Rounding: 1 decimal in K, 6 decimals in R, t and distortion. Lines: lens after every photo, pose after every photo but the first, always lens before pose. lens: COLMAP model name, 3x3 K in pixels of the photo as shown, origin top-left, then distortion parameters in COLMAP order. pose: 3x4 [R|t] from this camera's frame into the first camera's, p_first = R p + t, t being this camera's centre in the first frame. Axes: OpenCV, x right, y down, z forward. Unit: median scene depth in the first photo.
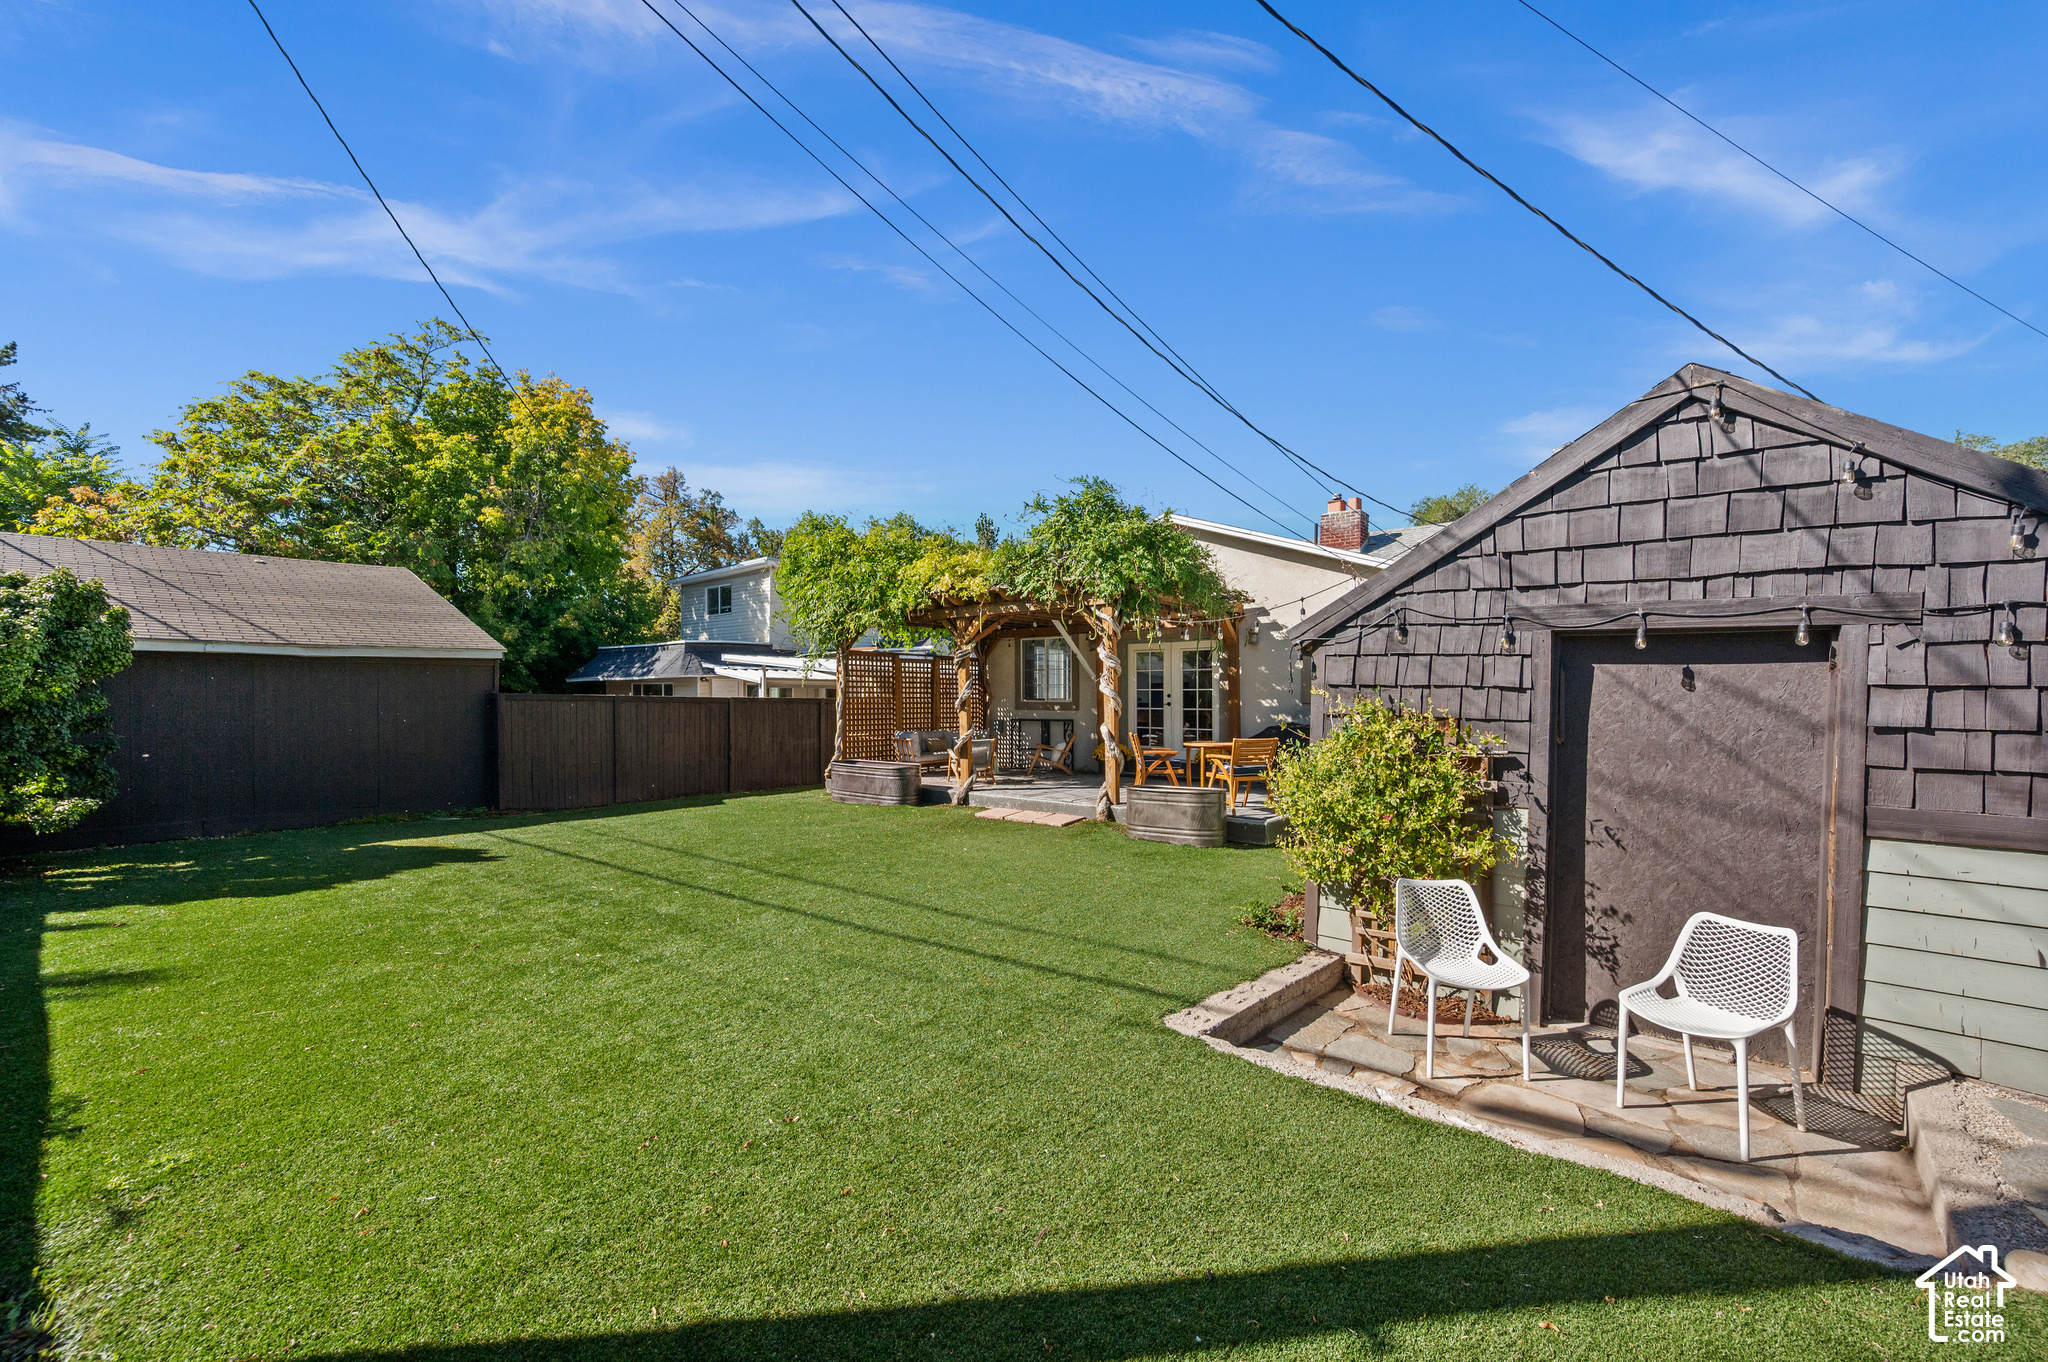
lens RADIAL K [[817.6, 0, 1027.2], [0, 817.6, 668.8], [0, 0, 1]] dist [-0.001371, -0.000302]
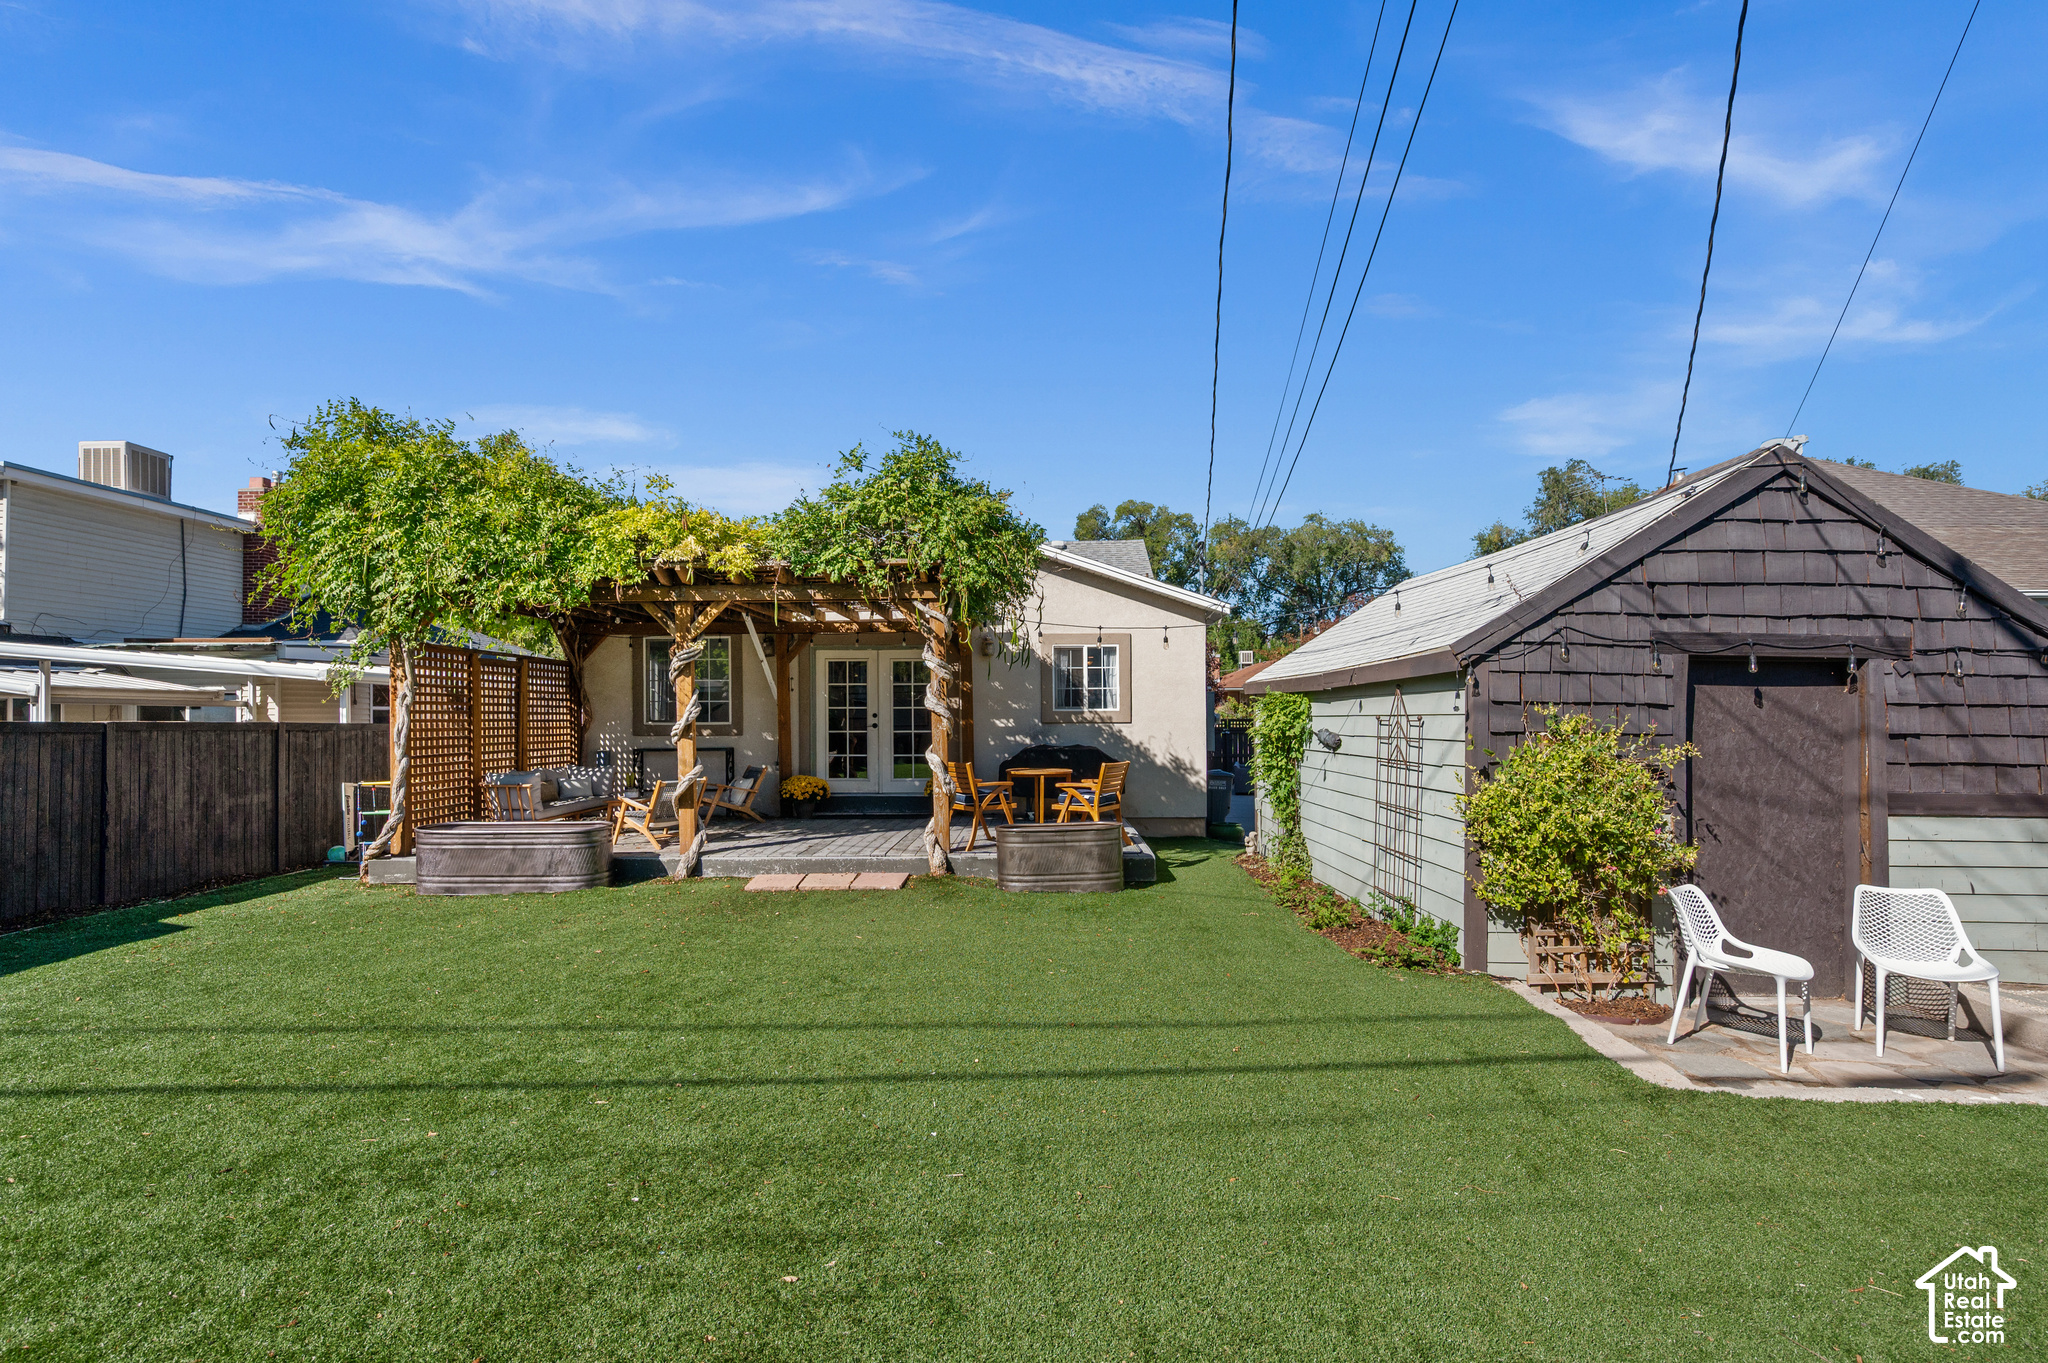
lens RADIAL K [[925.4, 0, 1024.1], [0, 925.4, 666.4], [0, 0, 1]] dist [-0.000744, 0.000021]
pose [[0.782052, 0.029260, 0.622527, -0.653294], [-0.016456, 0.999518, -0.026305, 0.013849], [-0.622996, 0.010328, 0.782156, 0.422977]]
